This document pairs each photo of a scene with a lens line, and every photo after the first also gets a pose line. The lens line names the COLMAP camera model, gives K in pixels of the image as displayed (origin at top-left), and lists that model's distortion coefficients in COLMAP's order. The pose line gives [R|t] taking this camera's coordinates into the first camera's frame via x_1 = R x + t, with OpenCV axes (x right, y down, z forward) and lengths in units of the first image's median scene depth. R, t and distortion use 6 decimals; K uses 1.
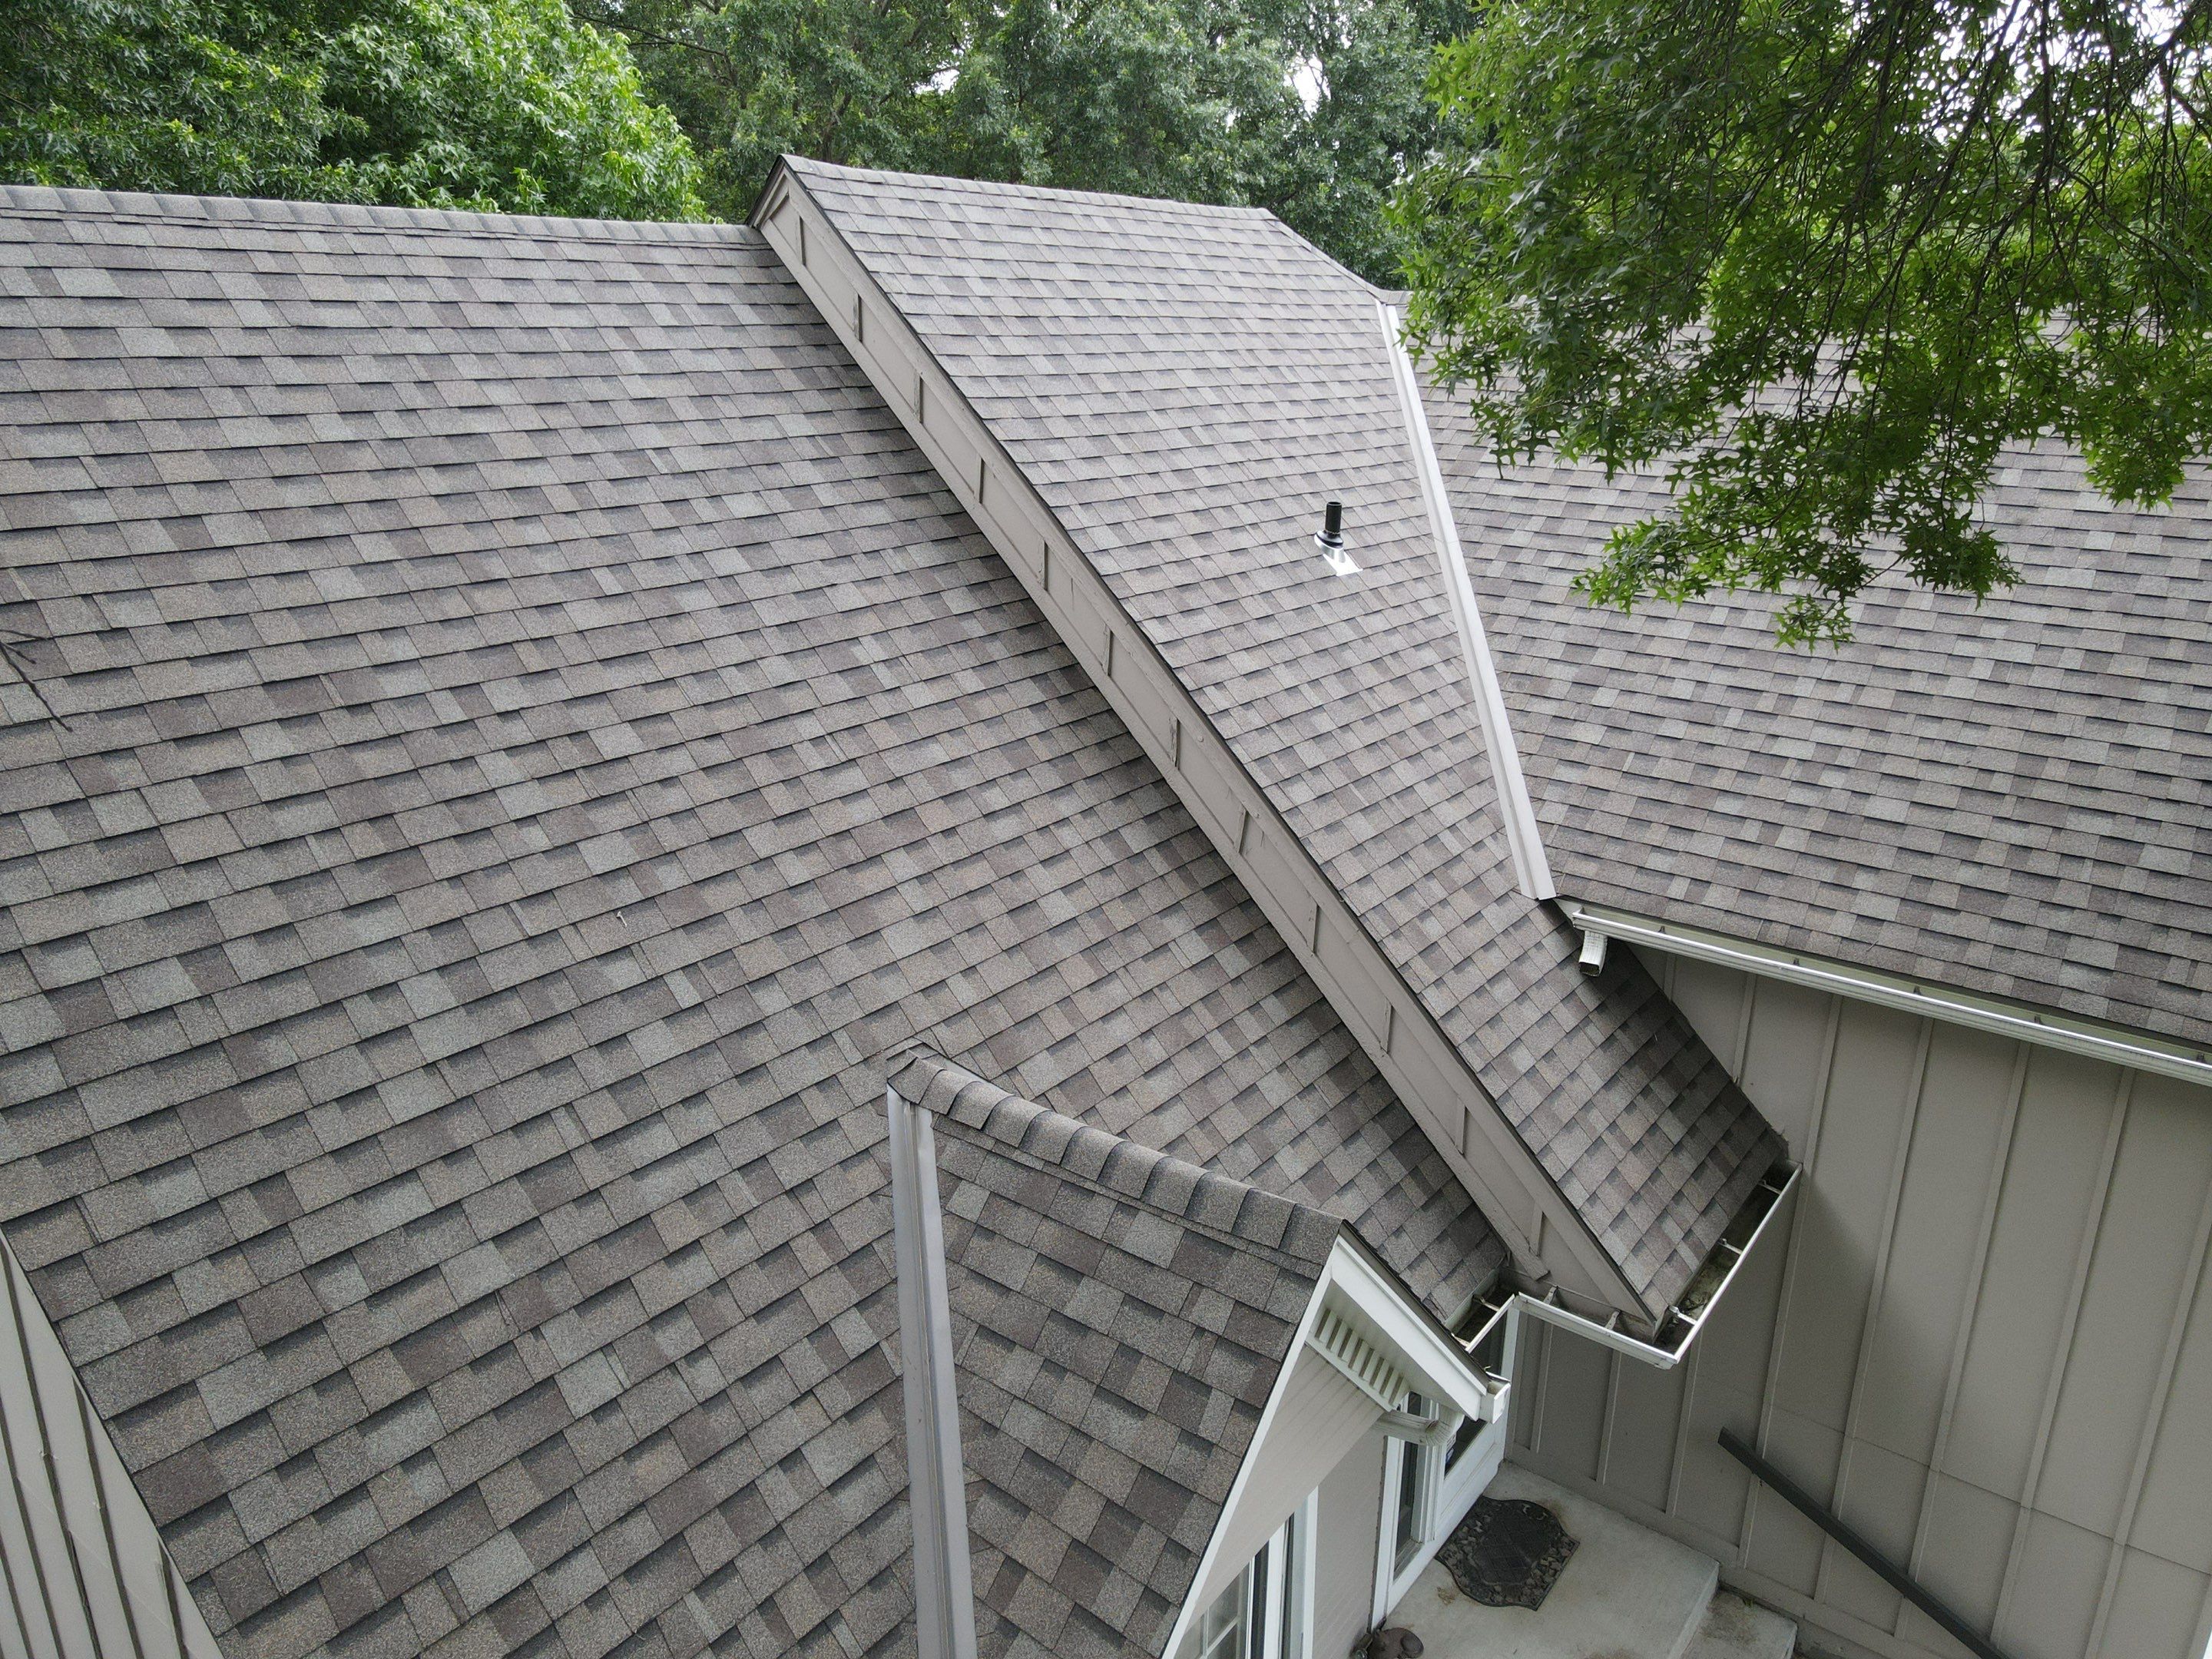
lens RADIAL K [[1604.6, 0, 1105.9], [0, 1604.6, 830.3], [0, 0, 1]] dist [-0.008999, -0.010117]
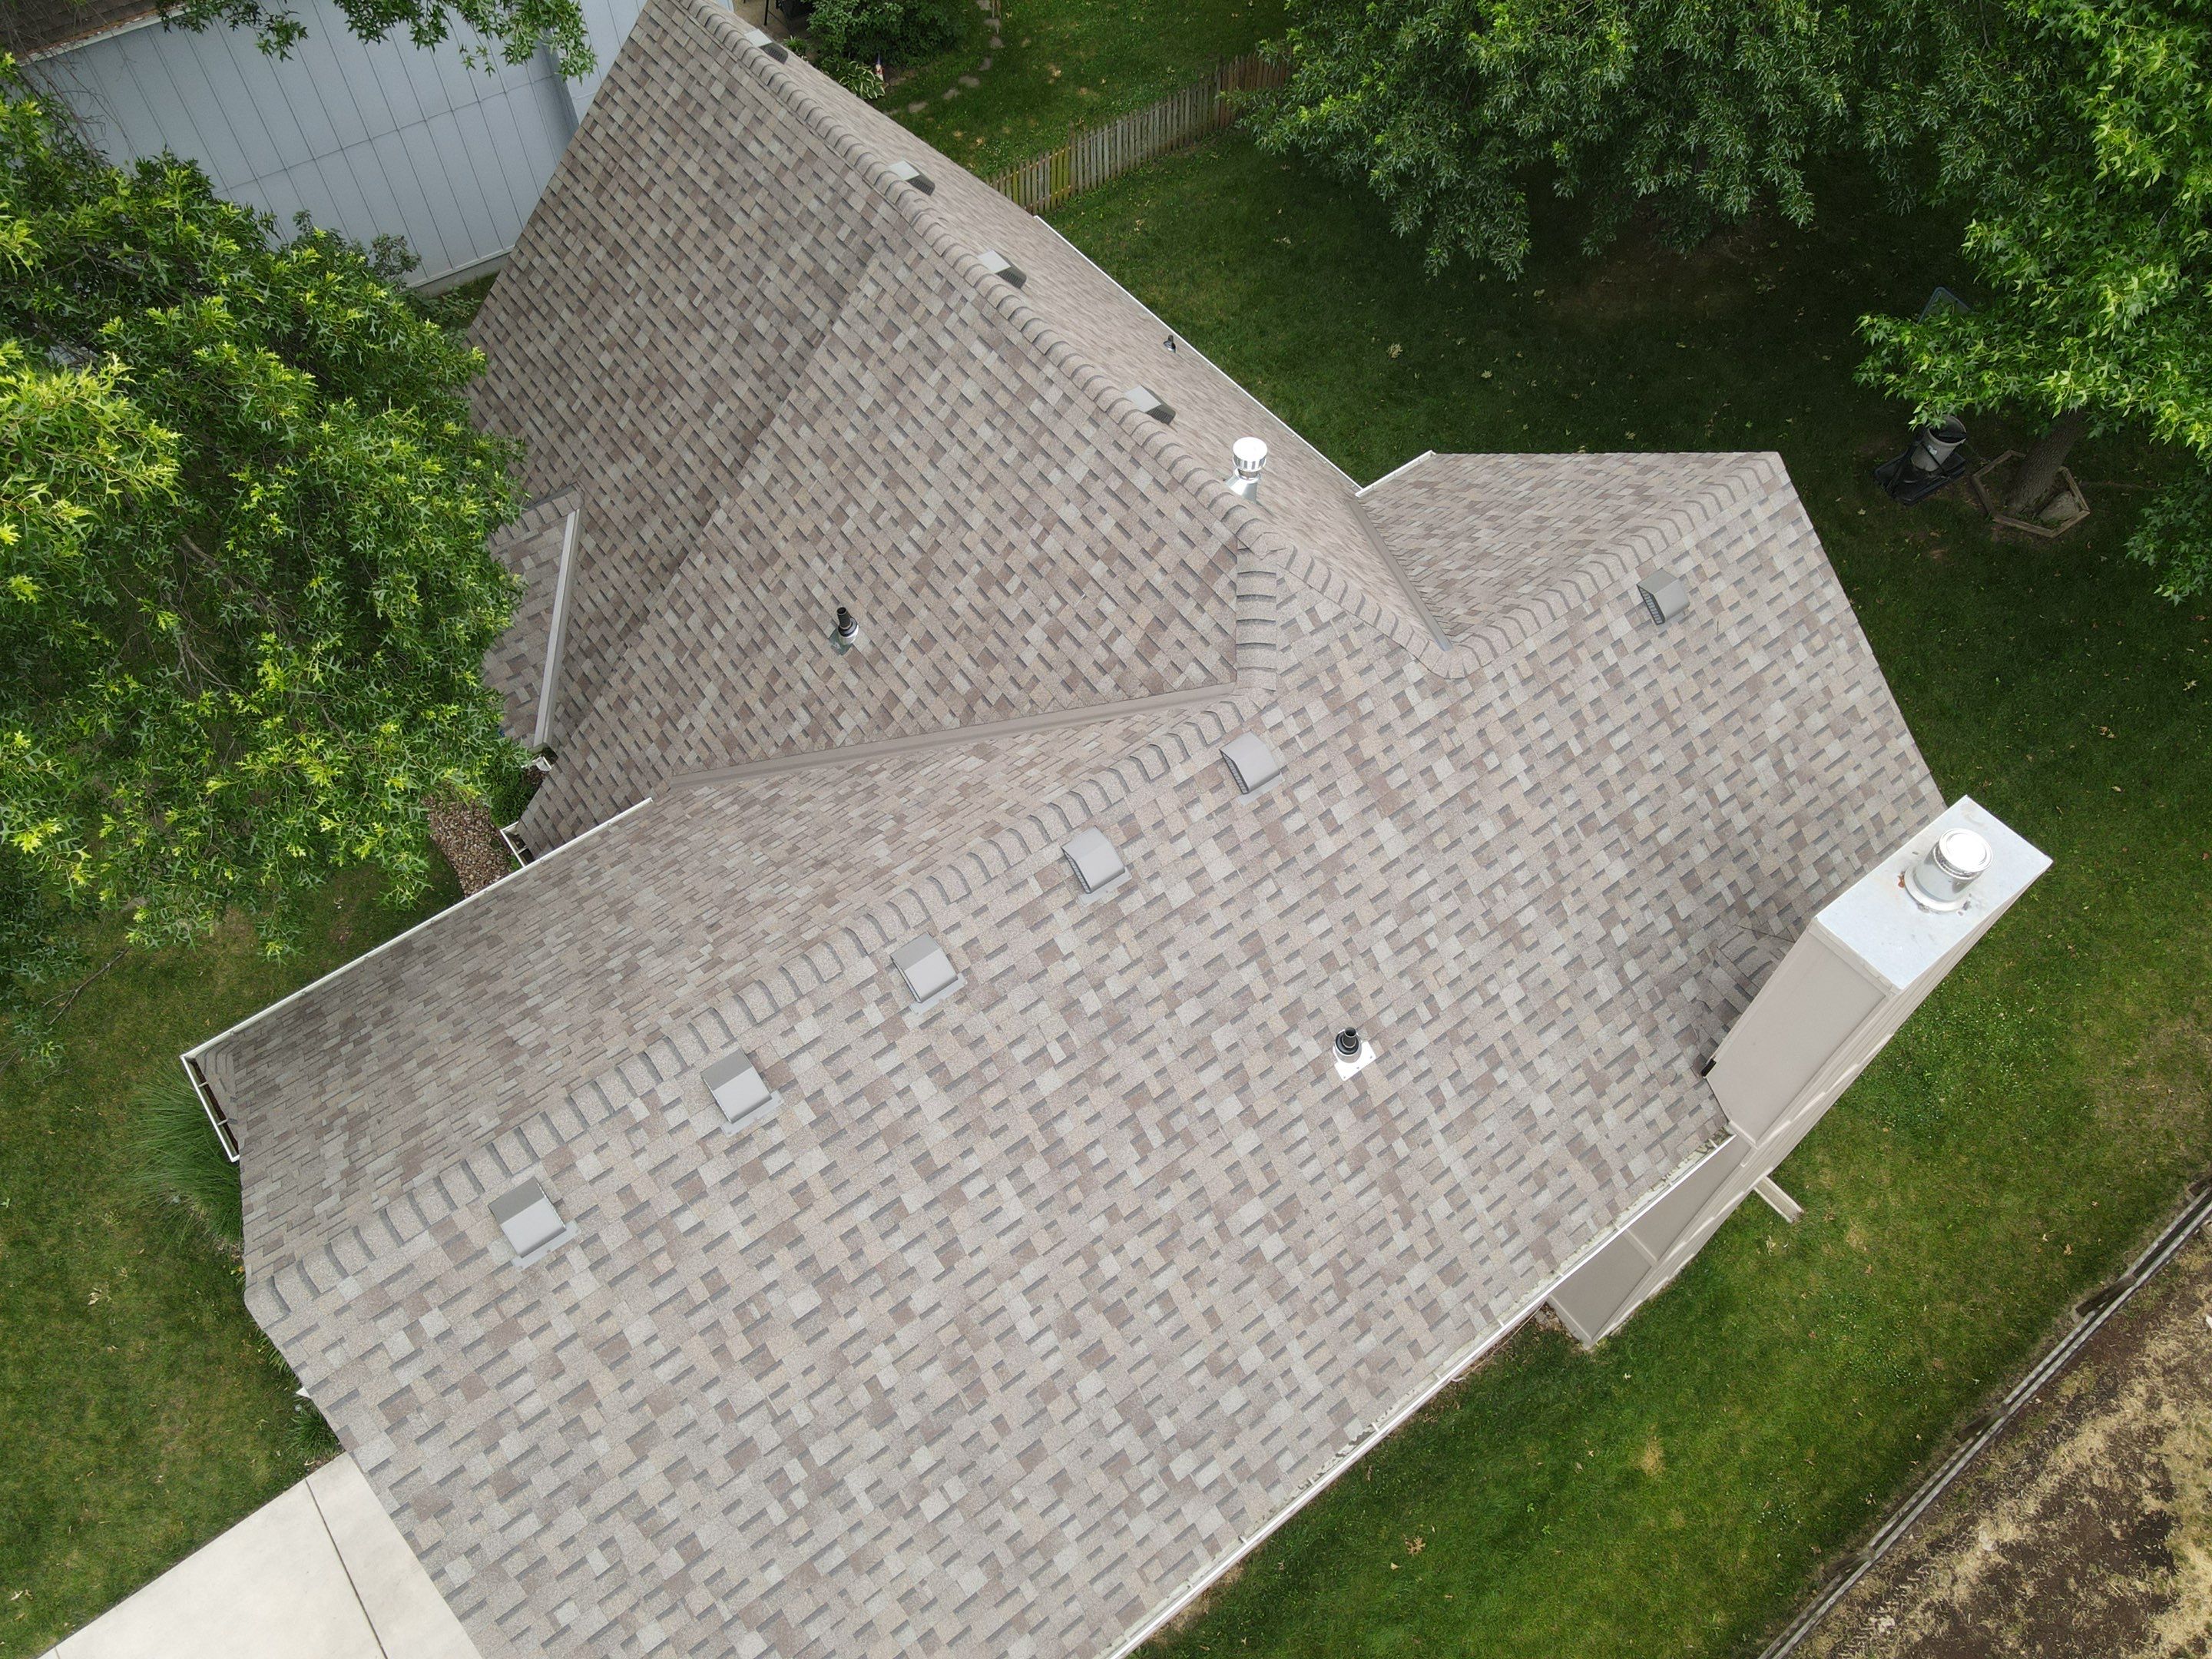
lens RADIAL K [[1604.6, 0, 1110.3], [0, 1604.6, 830.1], [0, 0, 1]] dist [-0.008999, -0.010117]
pose [[-0.284377, 0.789410, -0.544023, 1.499320], [-0.313849, 0.459529, 0.830862, -2.056311], [0.905886, 0.407019, 0.117076, 1.673224]]
